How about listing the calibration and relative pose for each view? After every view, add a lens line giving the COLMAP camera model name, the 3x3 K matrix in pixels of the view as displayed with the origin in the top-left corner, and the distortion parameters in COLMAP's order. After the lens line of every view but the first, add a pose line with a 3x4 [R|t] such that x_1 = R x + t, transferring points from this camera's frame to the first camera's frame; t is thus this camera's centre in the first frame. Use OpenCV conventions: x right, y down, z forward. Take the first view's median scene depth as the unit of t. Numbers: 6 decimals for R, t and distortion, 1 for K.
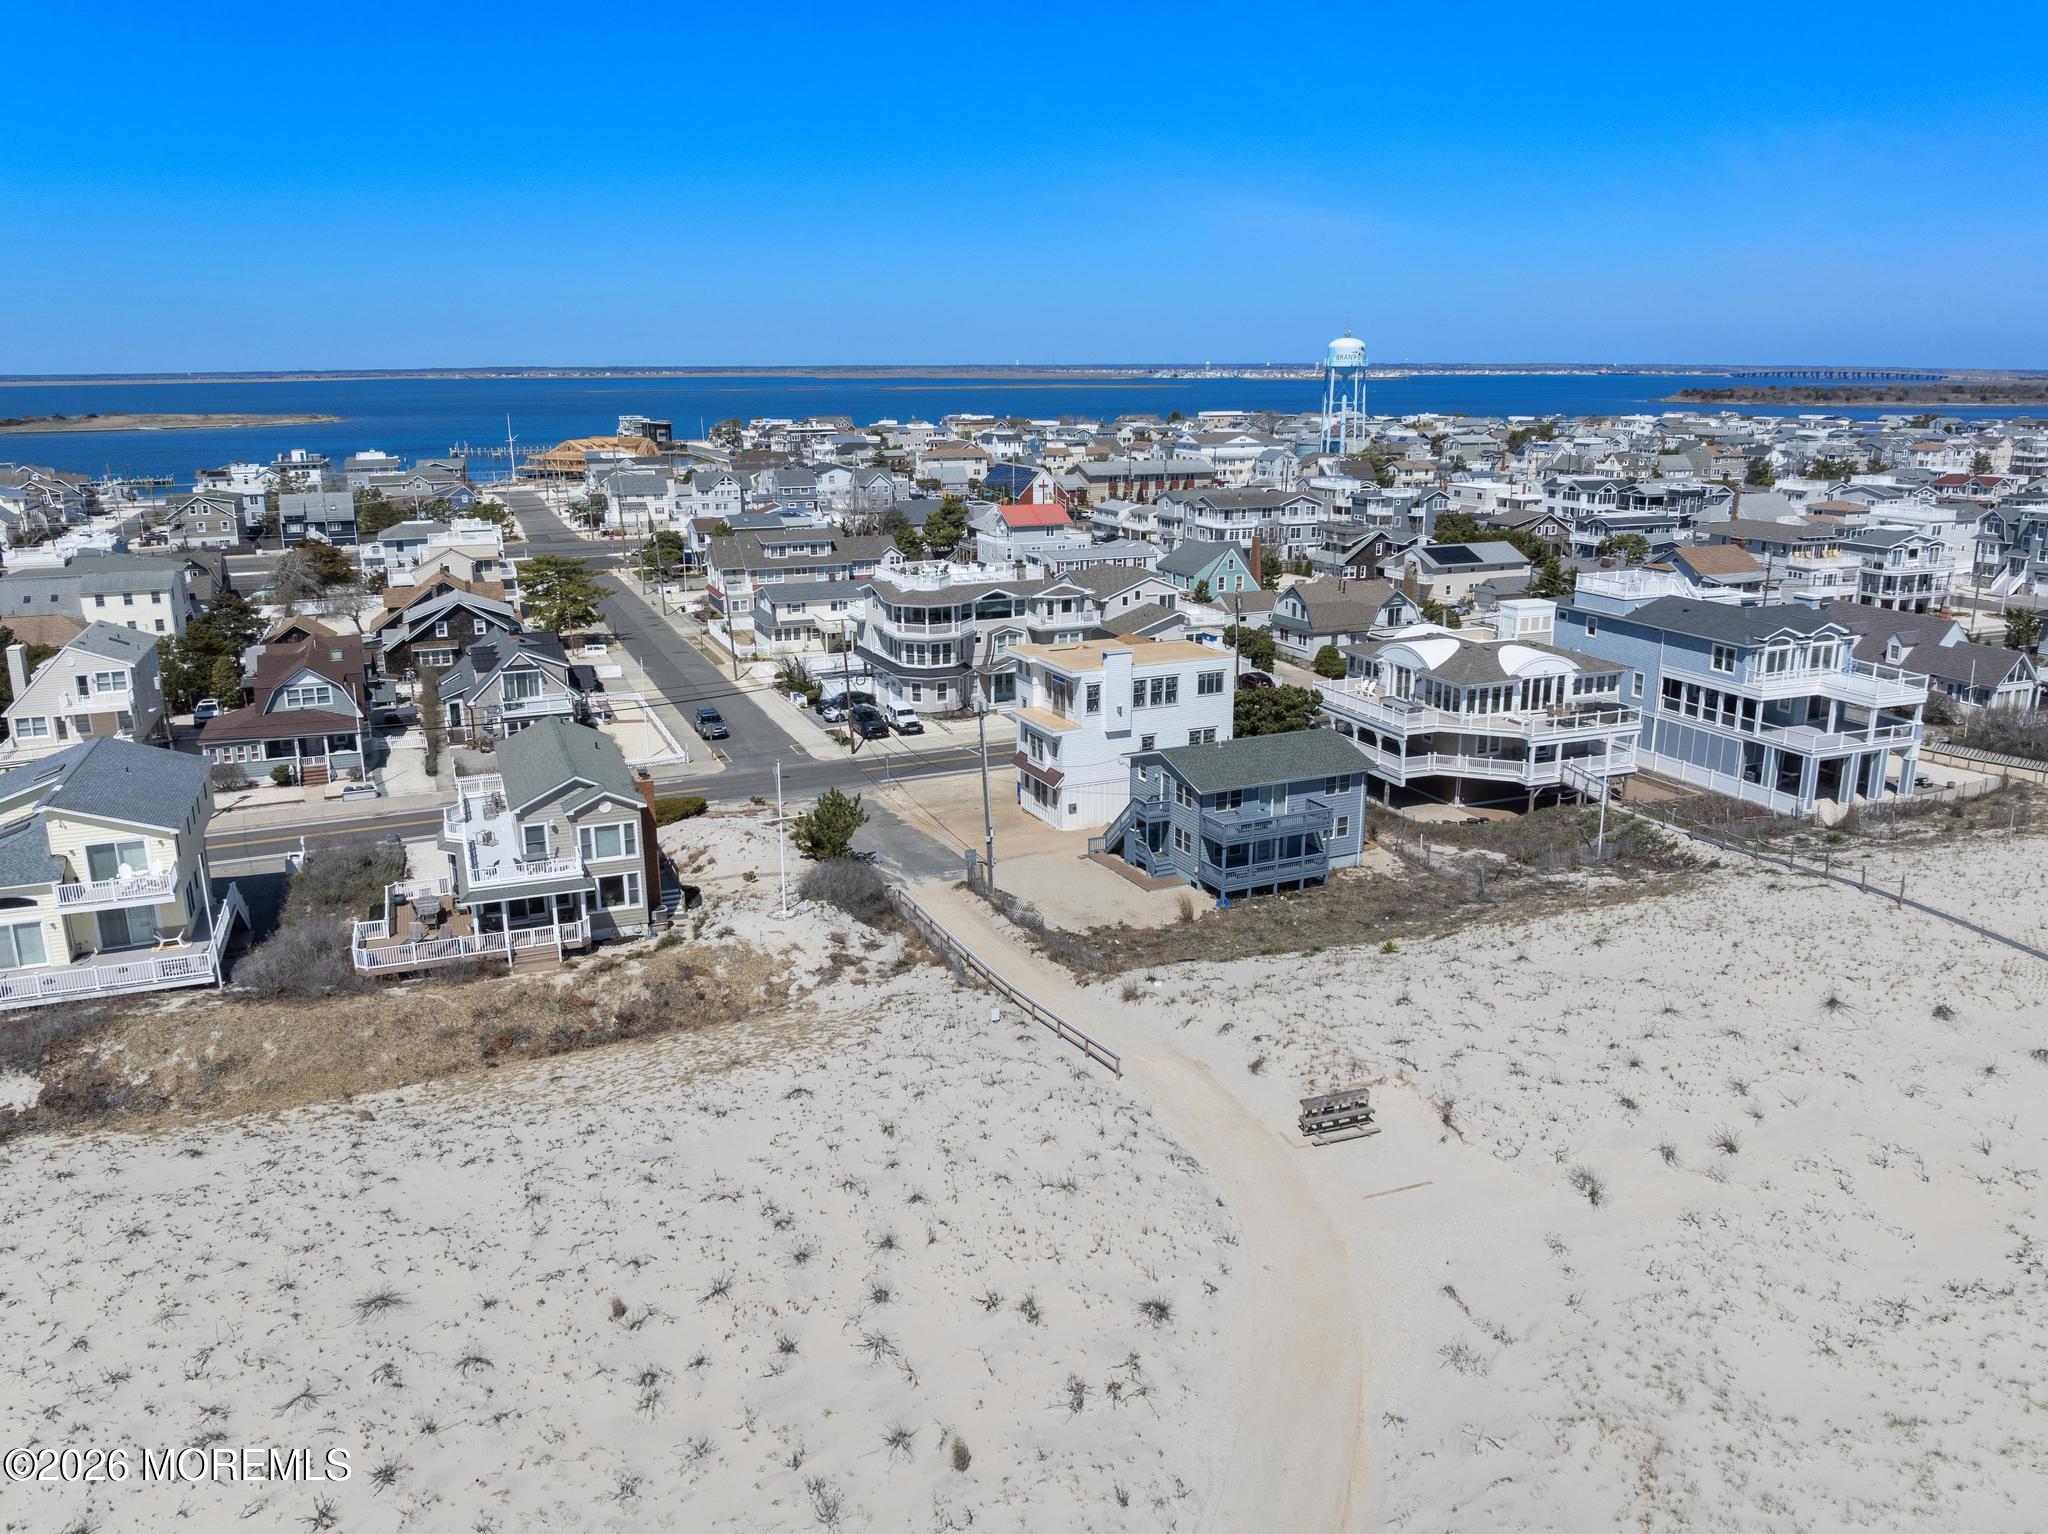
lens RADIAL K [[1457.4, 0, 1024.0], [0, 1457.4, 767.0], [0, 0, 1]] dist [-0.037692, 0.003543]
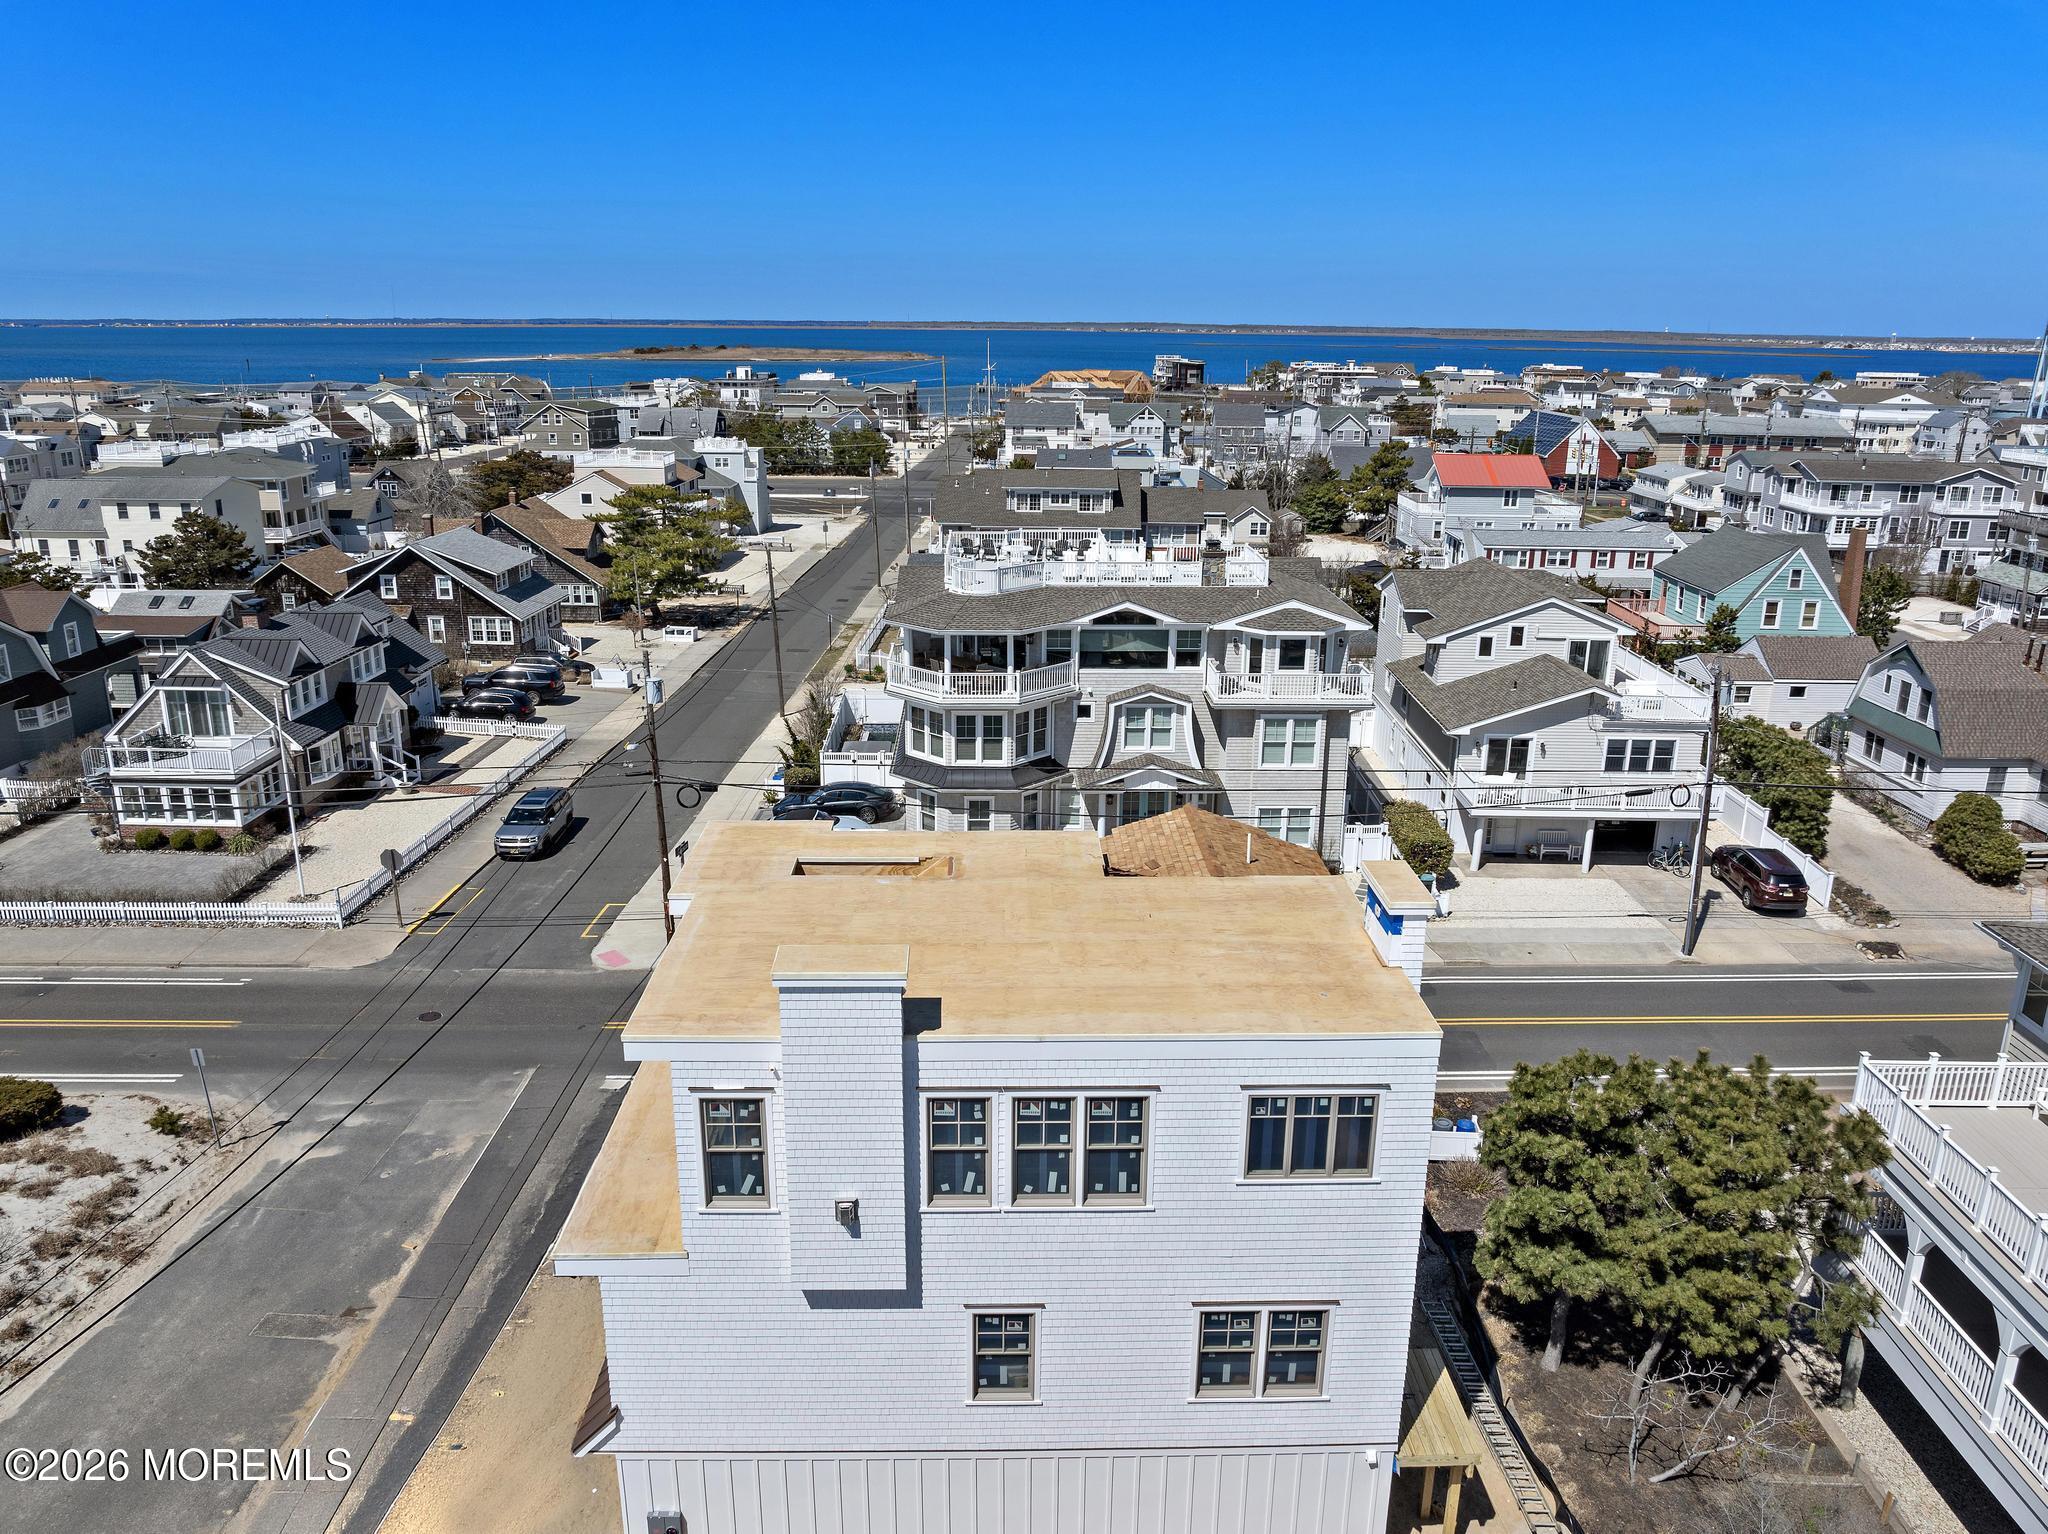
lens RADIAL K [[1457.4, 0, 1024.0], [0, 1457.4, 767.0], [0, 0, 1]] dist [-0.037692, 0.003543]
pose [[0.919095, 0.126233, -0.373269, 0.069401], [-0.116140, 0.991998, 0.049506, -0.051091], [0.376531, -0.002149, 0.926401, 0.324154]]
